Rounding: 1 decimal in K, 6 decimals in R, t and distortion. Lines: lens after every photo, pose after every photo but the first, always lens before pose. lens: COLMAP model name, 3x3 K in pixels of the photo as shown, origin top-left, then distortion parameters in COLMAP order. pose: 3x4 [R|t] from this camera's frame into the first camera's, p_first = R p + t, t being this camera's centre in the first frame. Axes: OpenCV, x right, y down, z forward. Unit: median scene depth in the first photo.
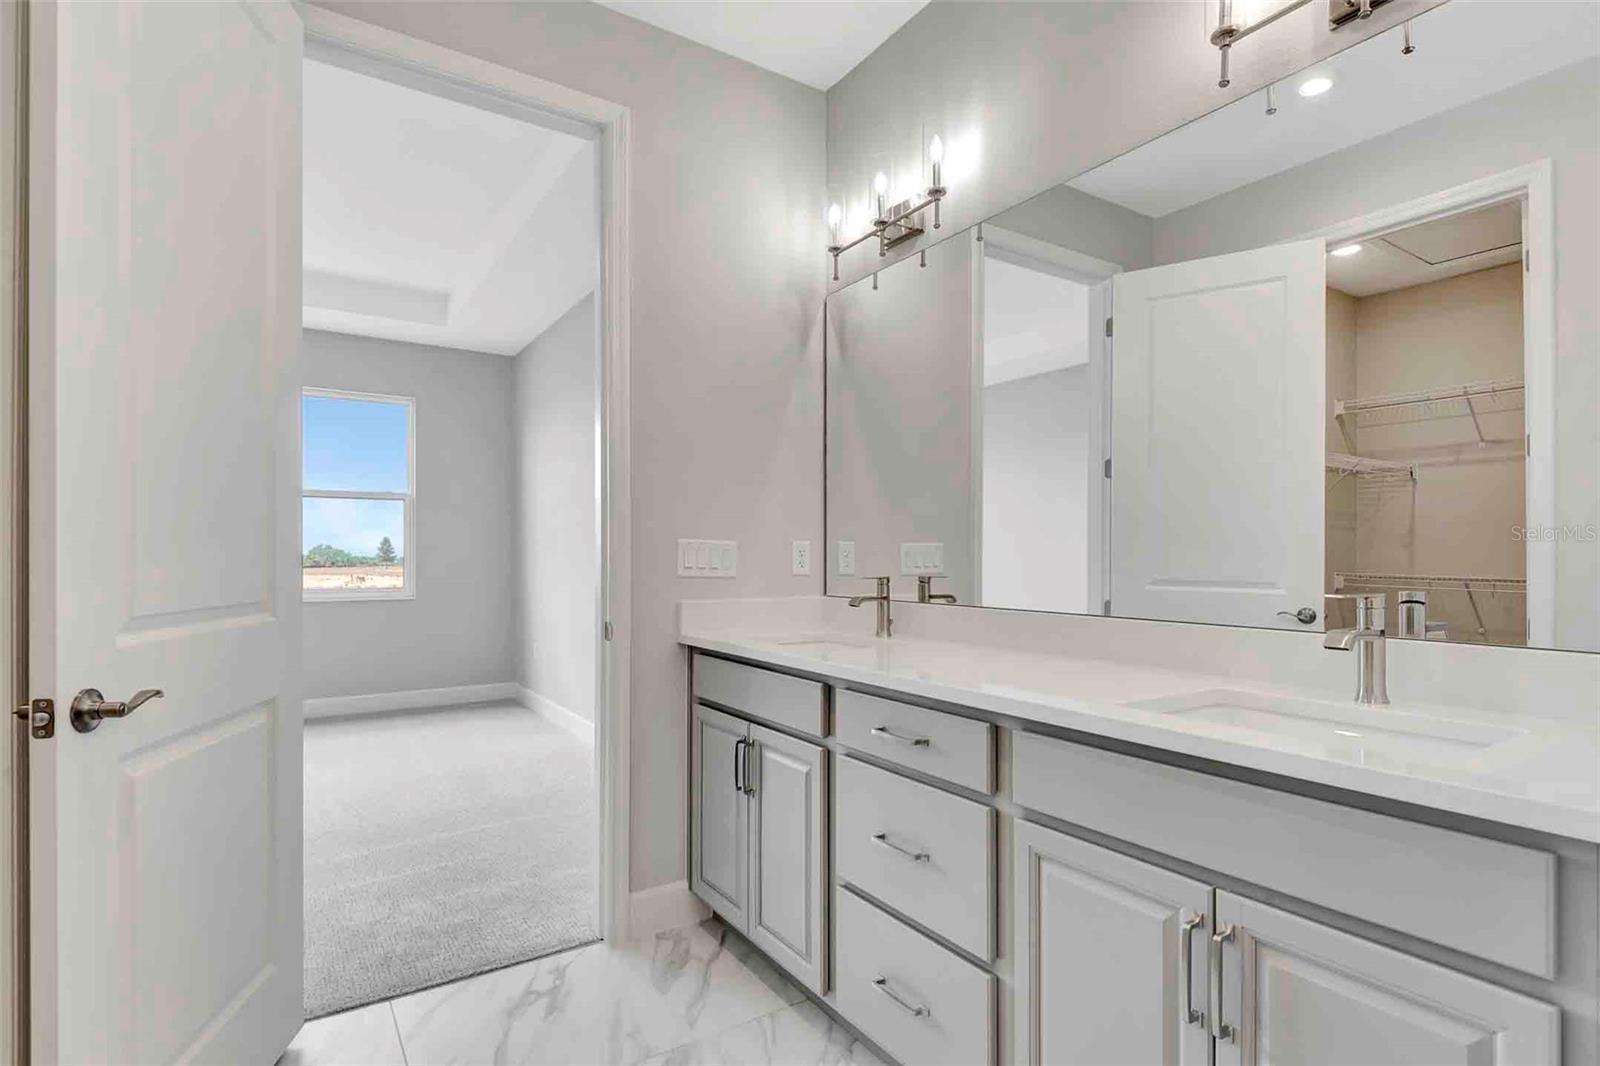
lens RADIAL K [[806.8, 0, 805.0], [0, 806.8, 558.2], [0, 0, 1]] dist [0.020771, -0.014343]
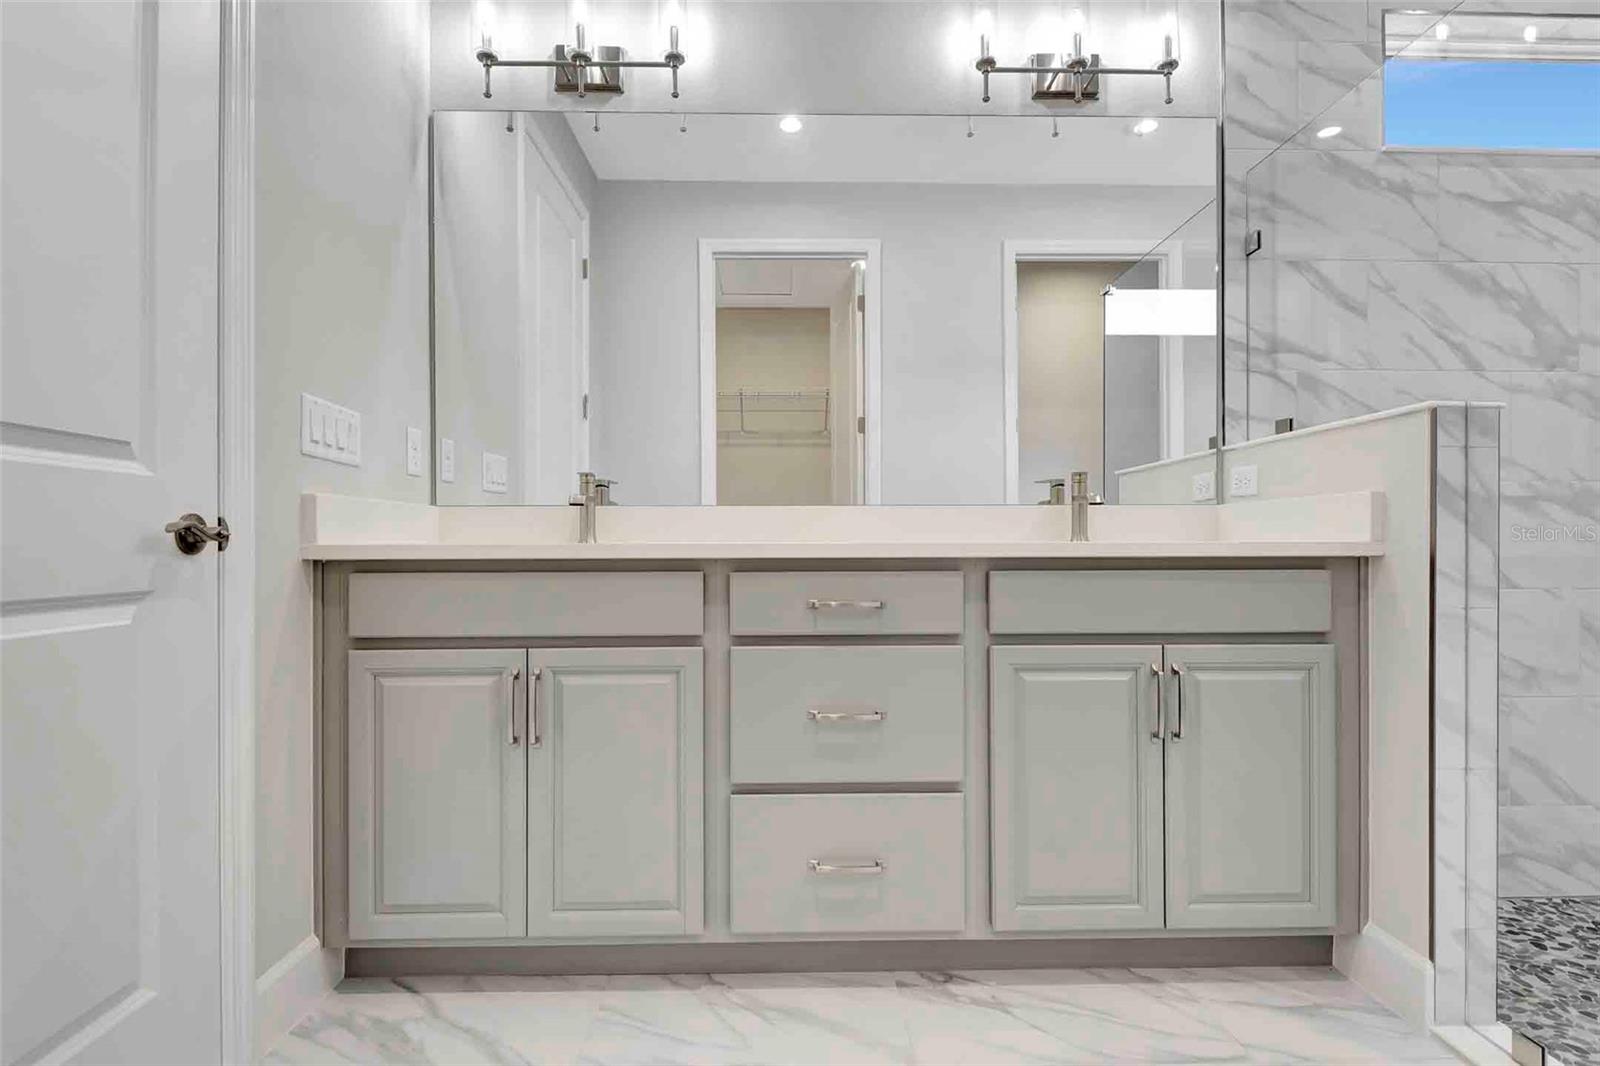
lens RADIAL K [[794.4, 0, 797.8], [0, 794.4, 546.6], [0, 0, 1]] dist [0.019110, -0.015645]
pose [[0.527410, -0.002447, 0.849608, -0.486528], [0.006304, 0.999980, -0.001033, 0.099285], [-0.849588, 0.005901, 0.527414, 0.357292]]
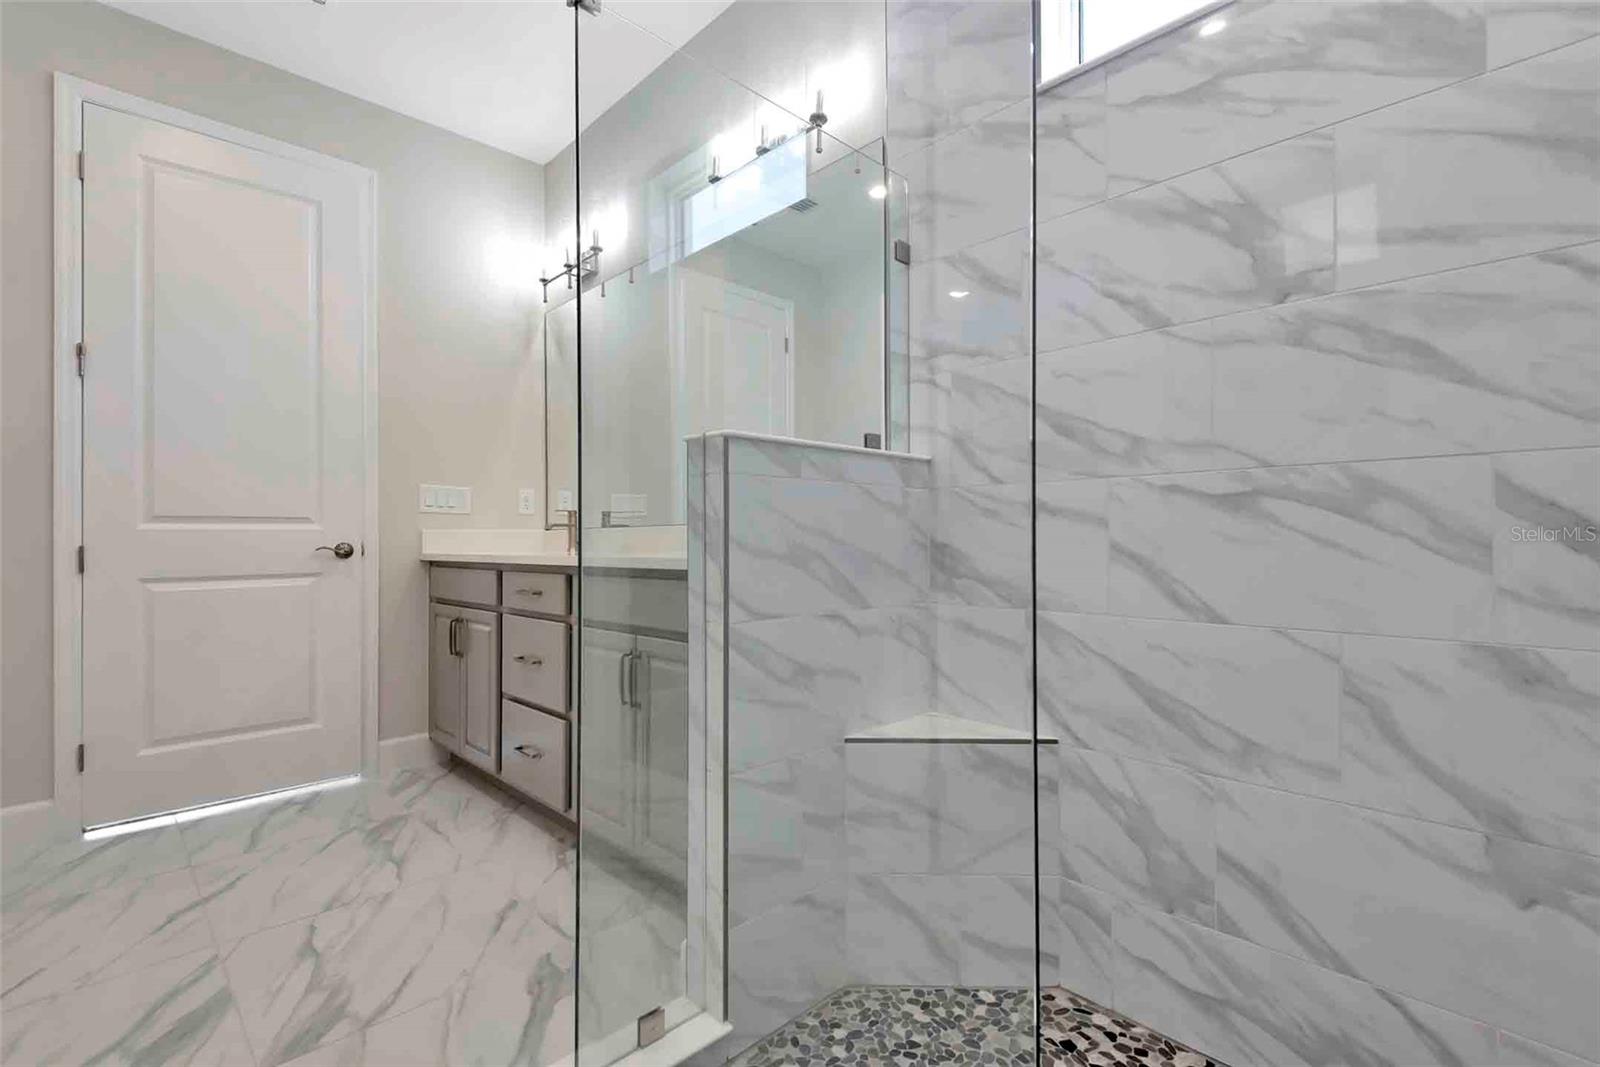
lens RADIAL K [[740.8, 0, 803.9], [0, 740.8, 543.0], [0, 0, 1]] dist [0.041148, -0.024840]
pose [[0.983459, -0.005208, 0.181054, 0.255973], [0.006500, 0.999957, -0.006546, 0.088623], [-0.181013, 0.007615, 0.983451, -0.370131]]
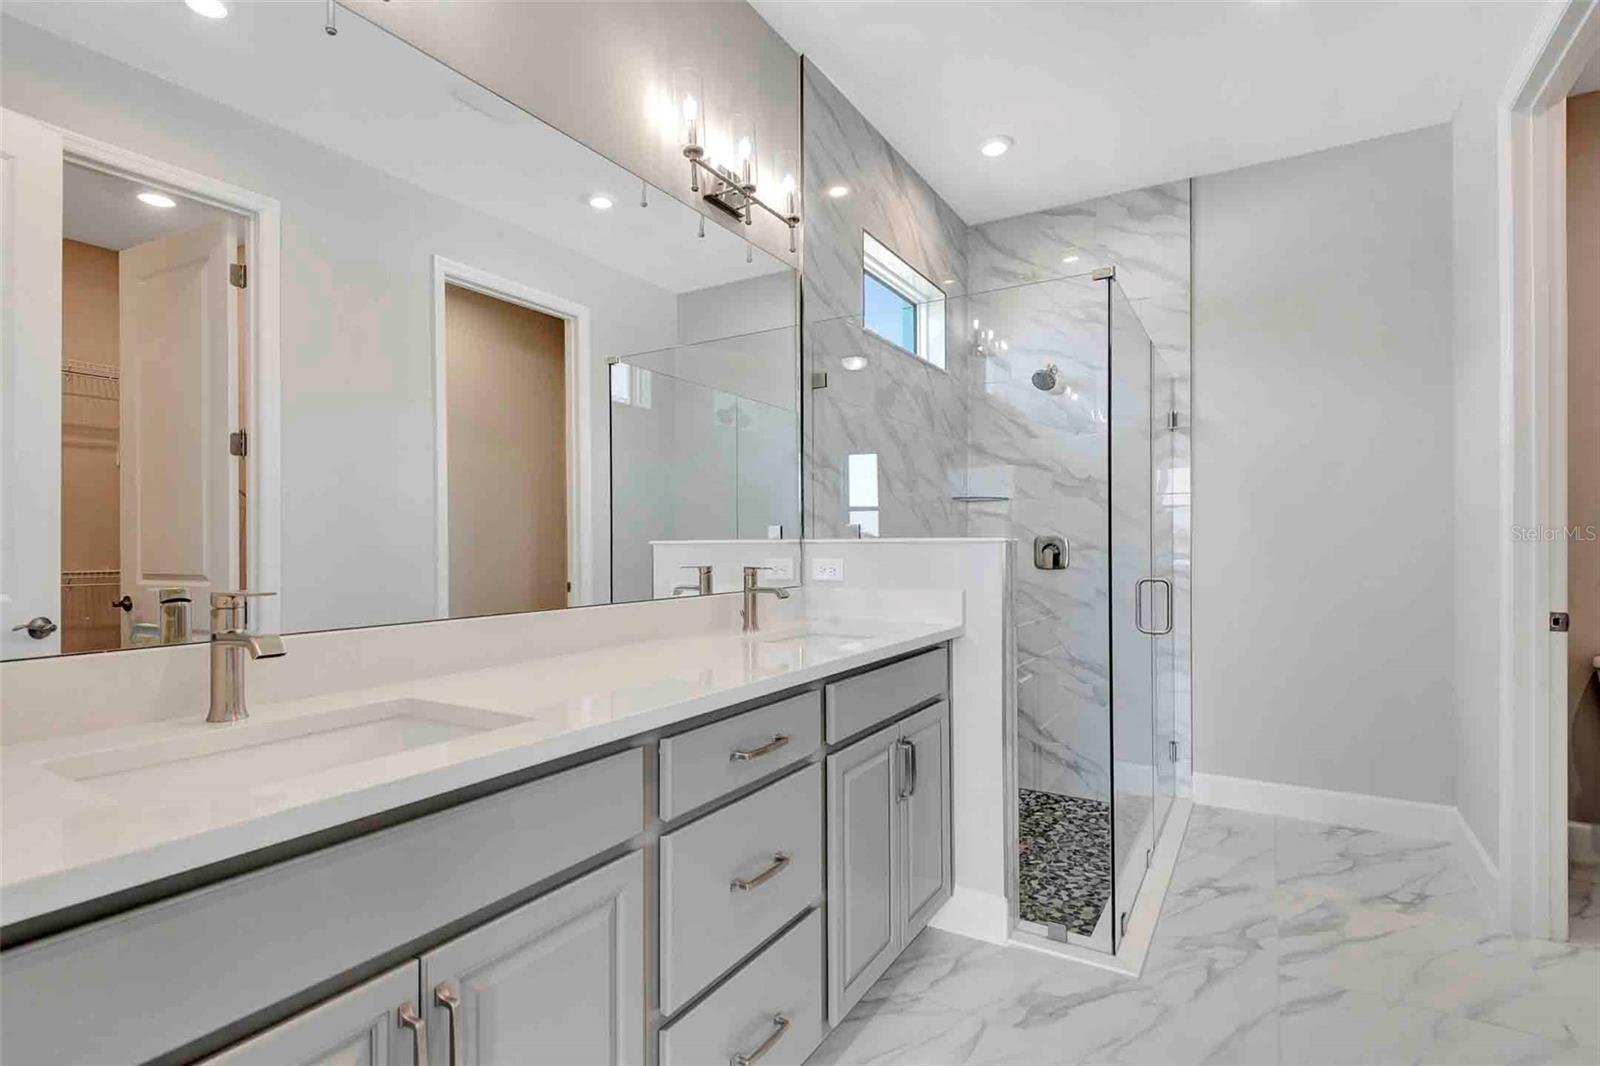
lens RADIAL K [[780.3, 0, 805.5], [0, 780.3, 544.8], [0, 0, 1]] dist [0.000922, -0.000040]
pose [[-0.440911, -0.003144, 0.897545, -0.442610], [0.006804, 0.999953, 0.006845, -0.008357], [-0.897525, 0.009125, -0.440869, 0.881404]]
